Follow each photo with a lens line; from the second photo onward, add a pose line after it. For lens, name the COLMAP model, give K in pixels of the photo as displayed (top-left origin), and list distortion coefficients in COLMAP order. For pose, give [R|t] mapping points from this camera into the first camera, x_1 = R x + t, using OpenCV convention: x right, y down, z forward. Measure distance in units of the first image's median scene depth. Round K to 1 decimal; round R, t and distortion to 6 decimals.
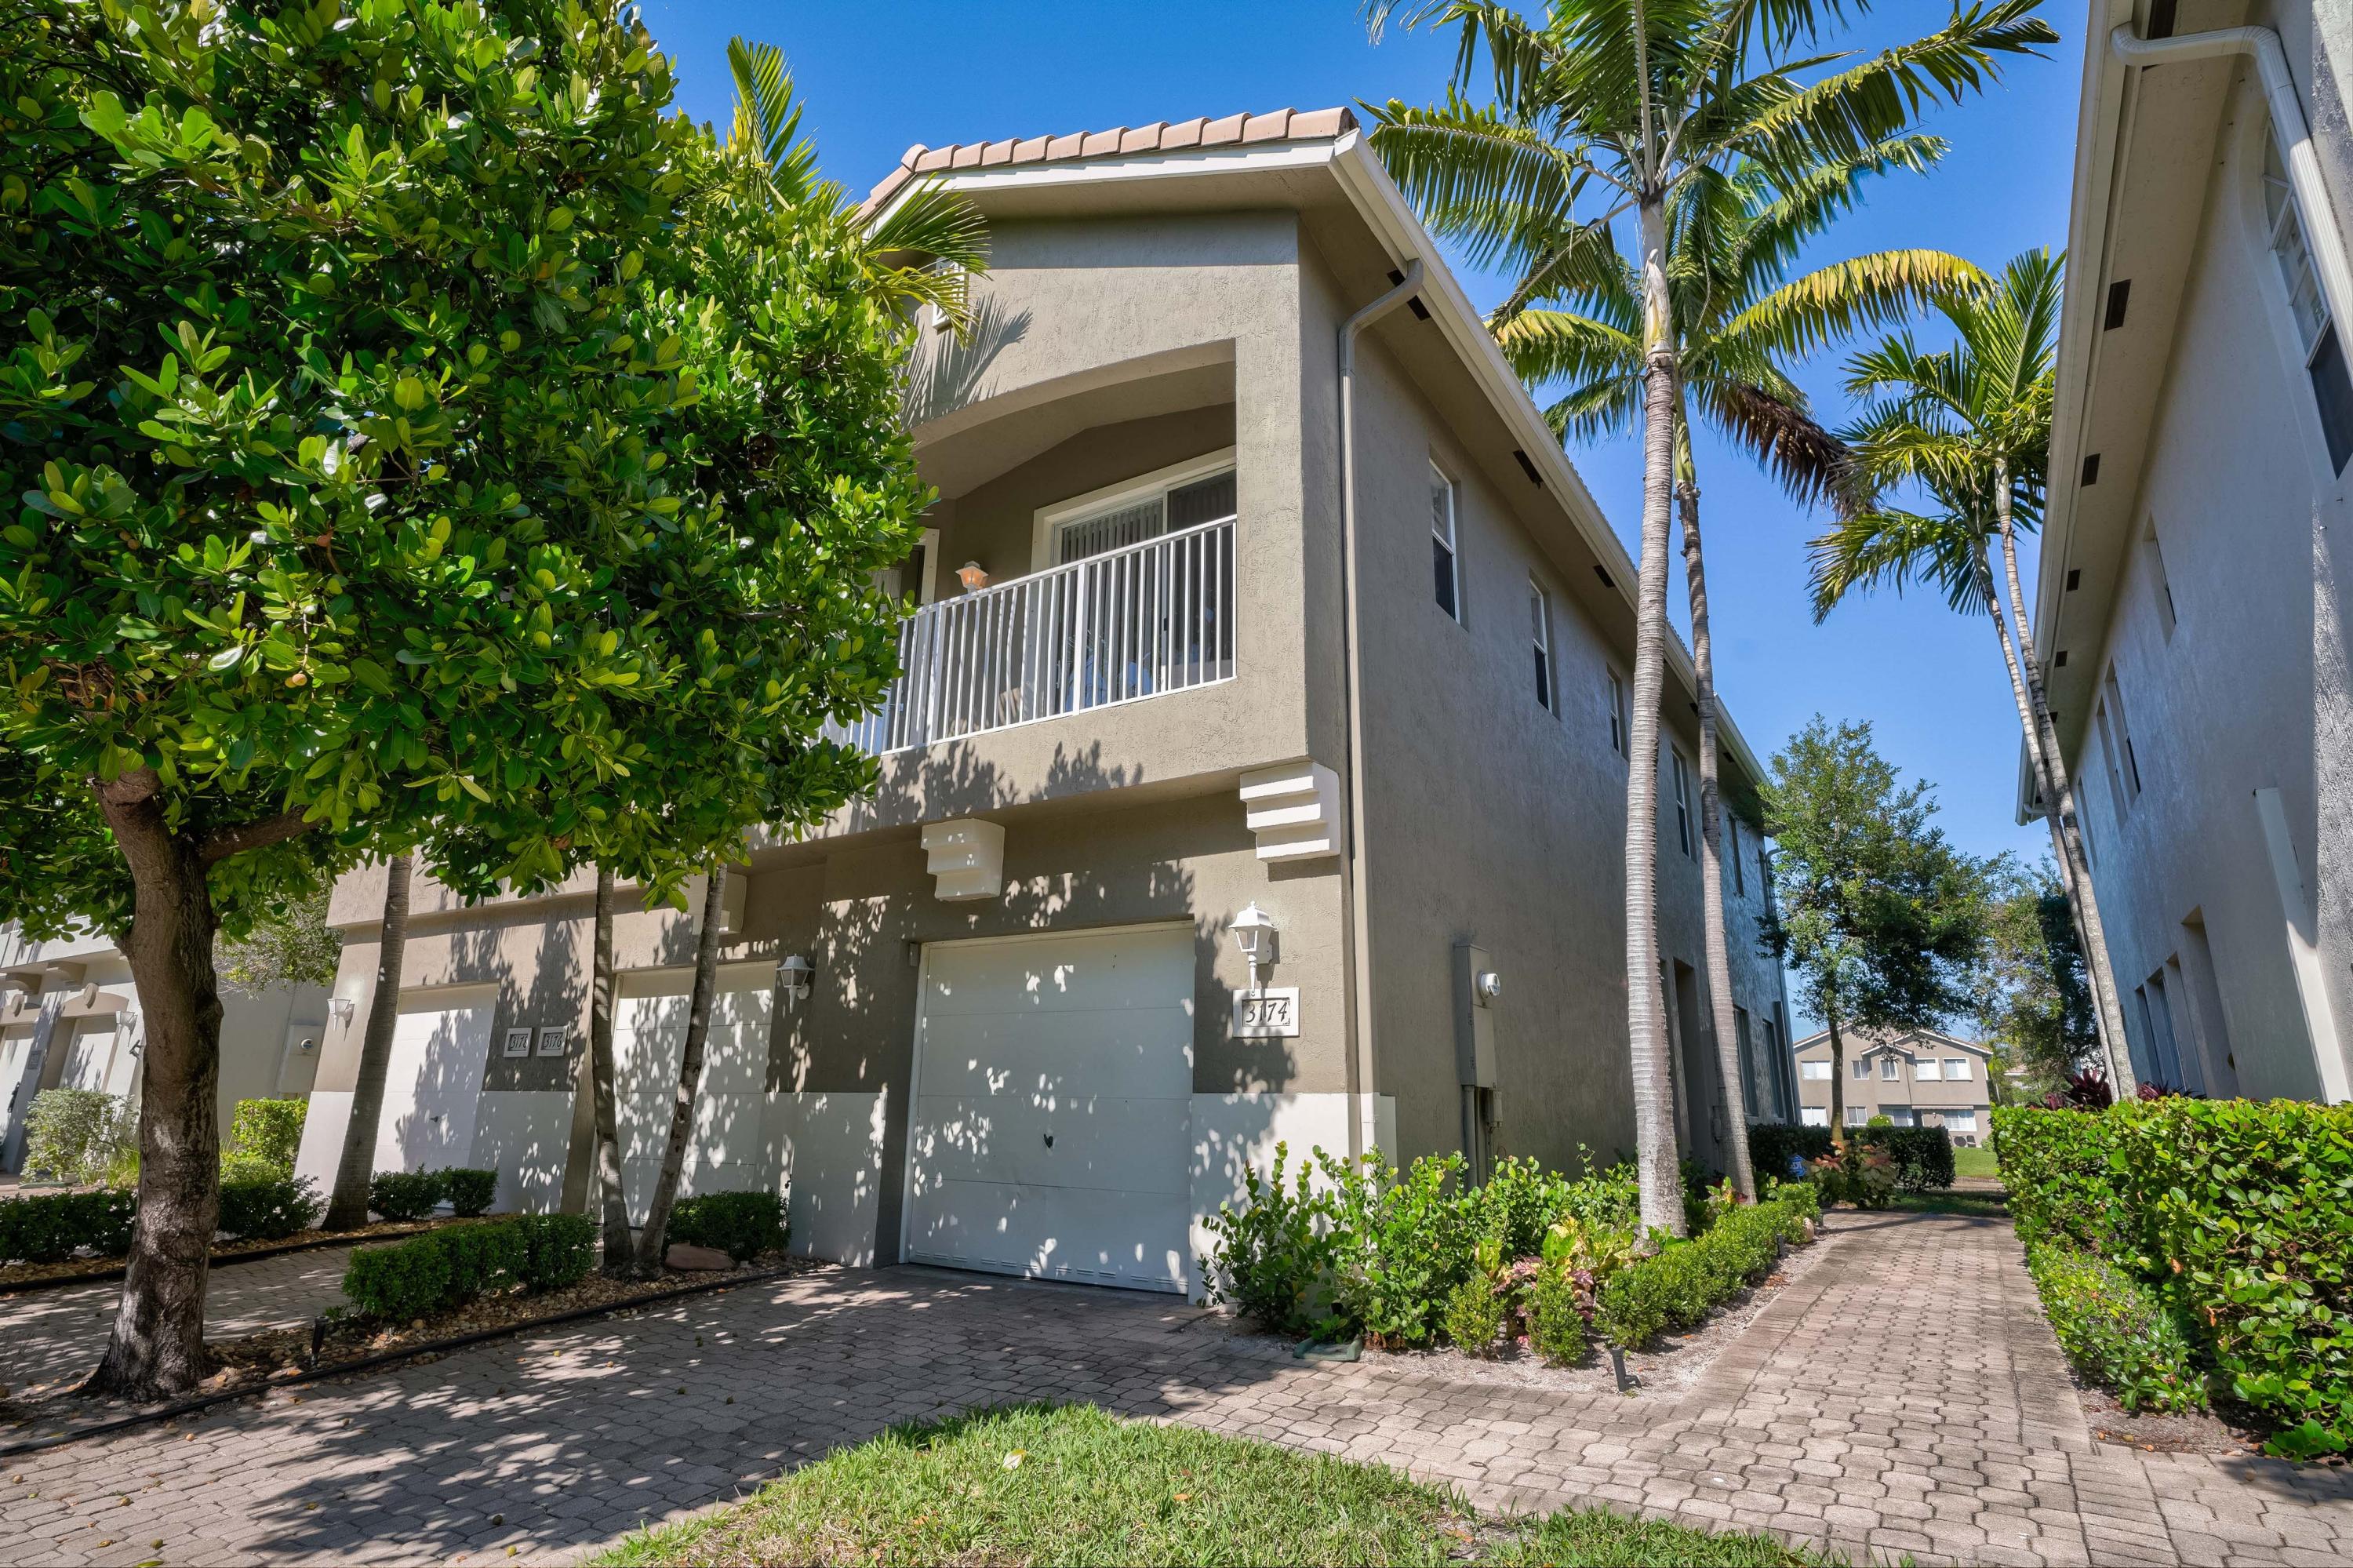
lens RADIAL K [[1184.1, 0, 1176.5], [0, 1184.1, 784.0], [0, 0, 1]] dist [-0.005235, 0.000303]
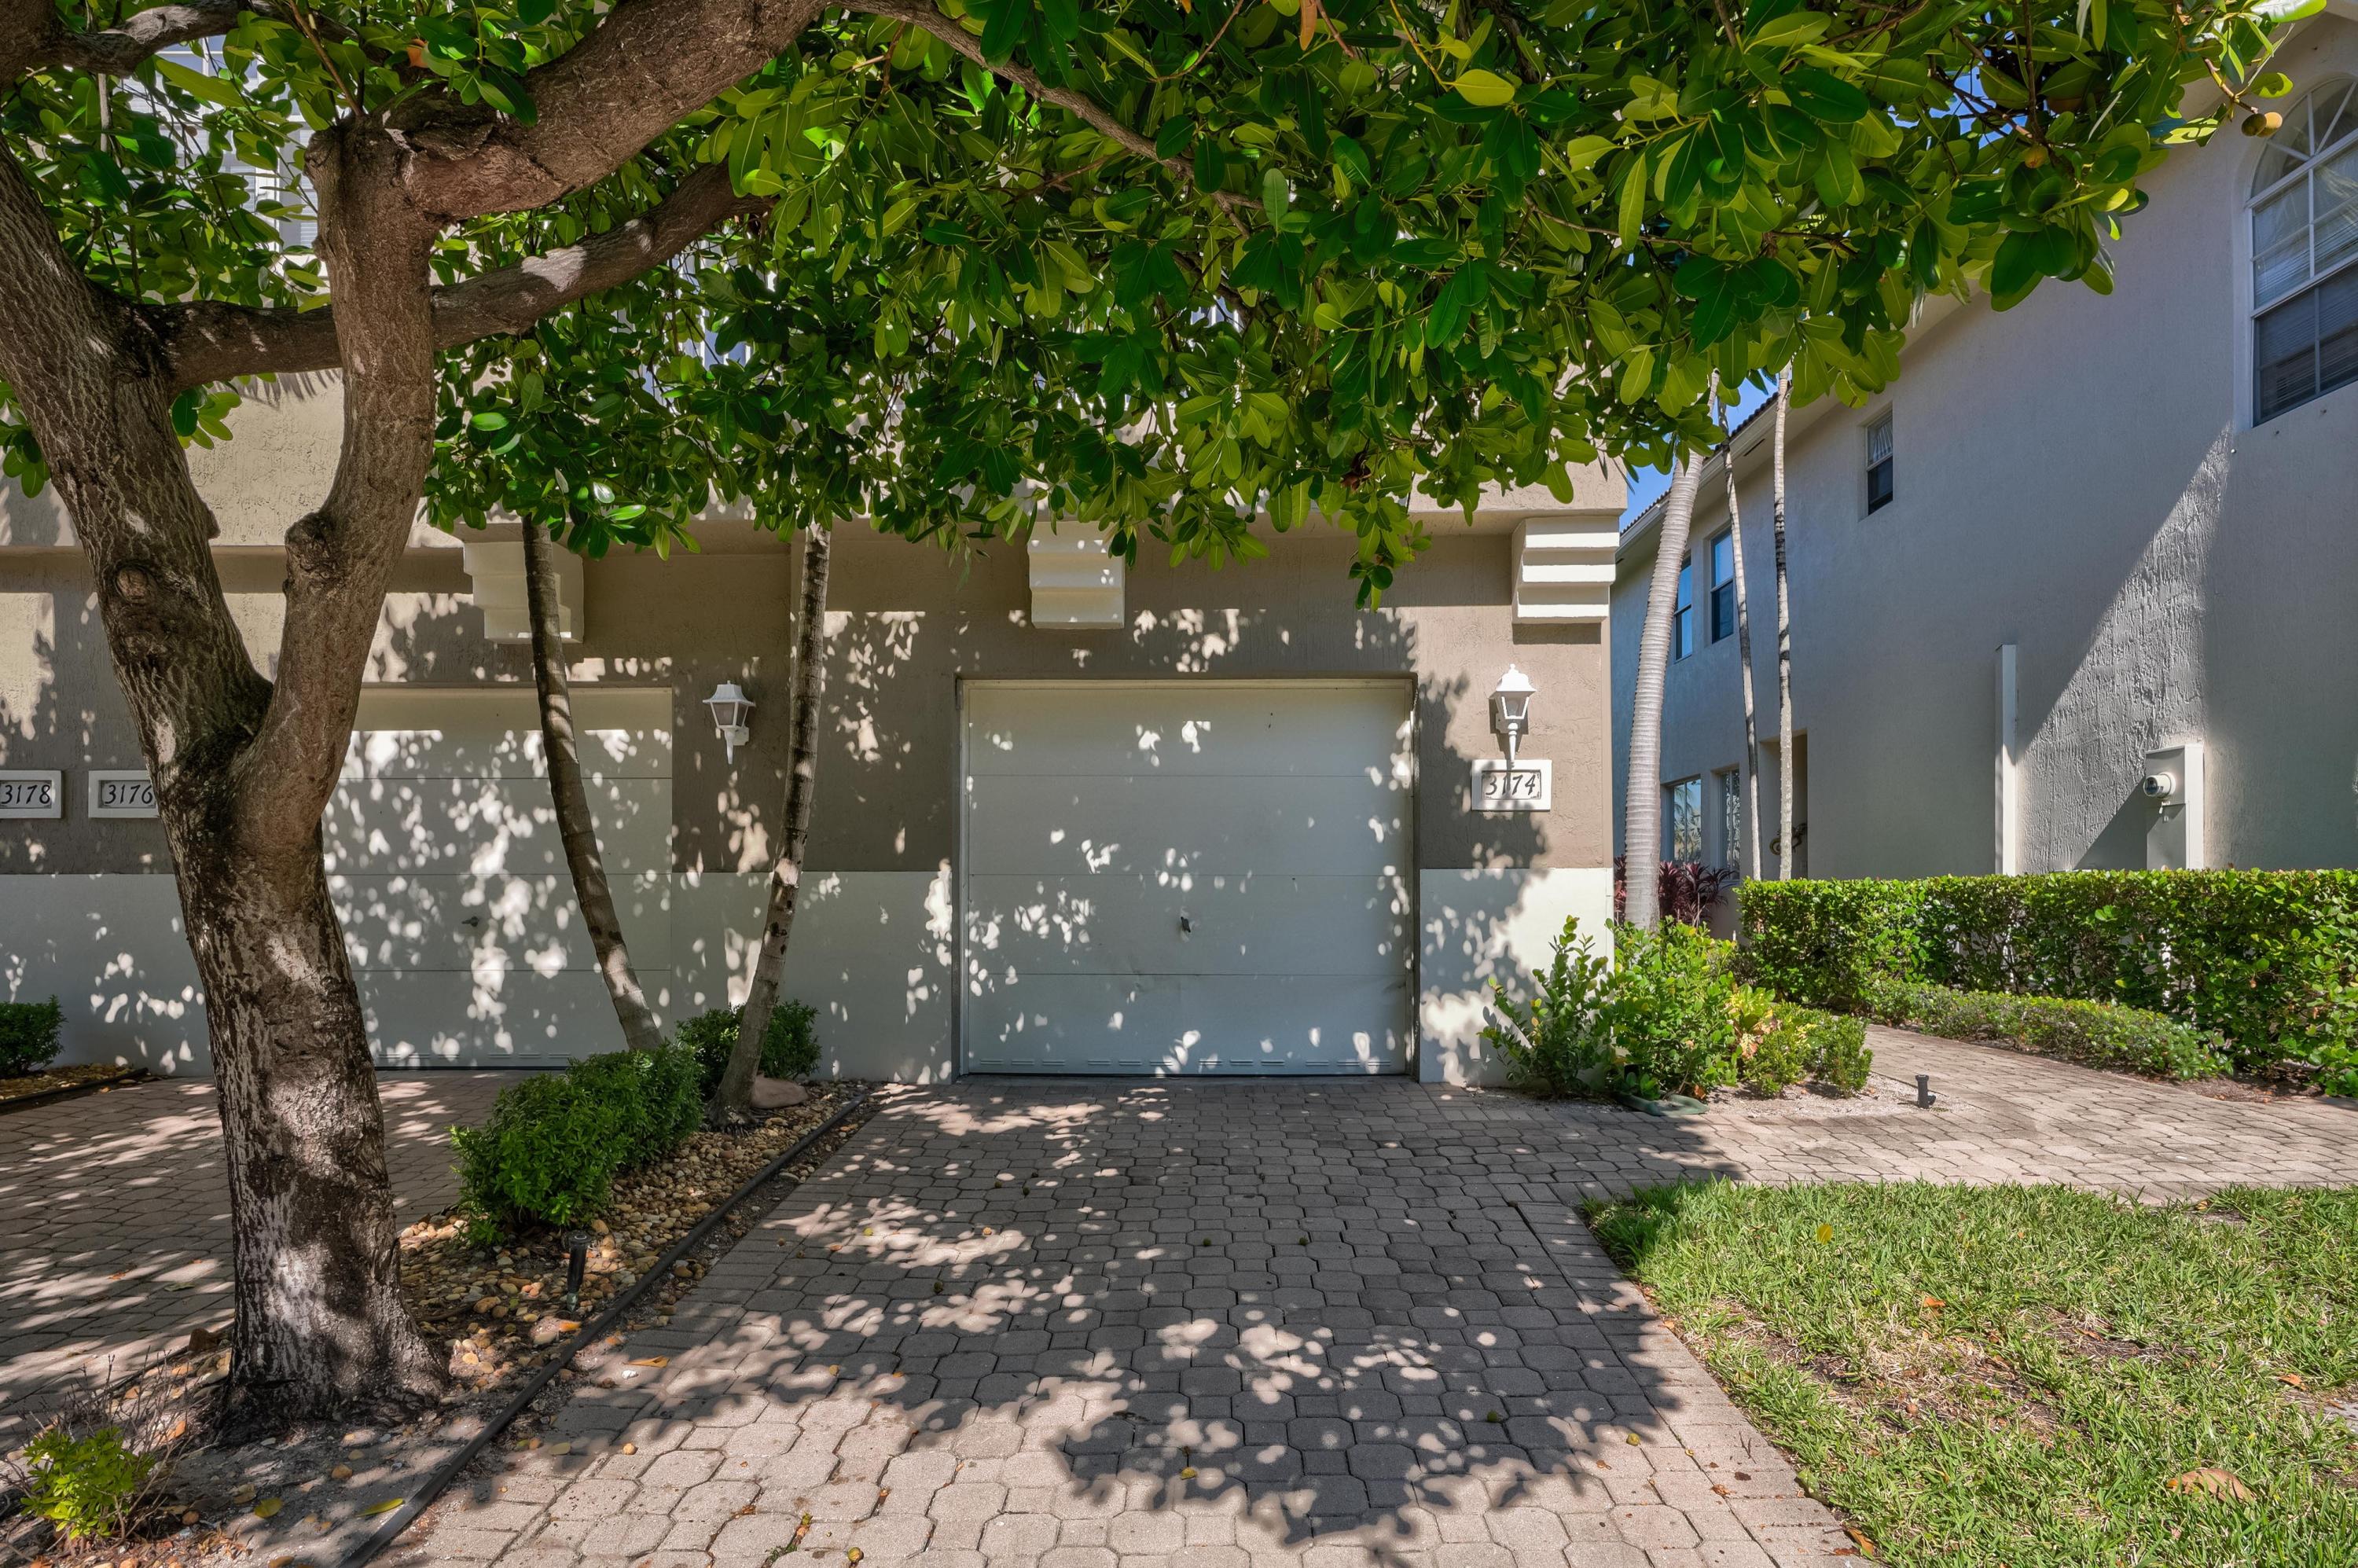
lens RADIAL K [[1236.1, 0, 1180.9], [0, 1236.1, 887.6], [0, 0, 1]] dist [-0.003418, 0.000186]
pose [[0.845367, -0.010181, 0.534089, -0.569964], [-0.129683, 0.965997, 0.223679, 0.073981], [-0.518206, -0.258353, 0.815301, 0.271273]]
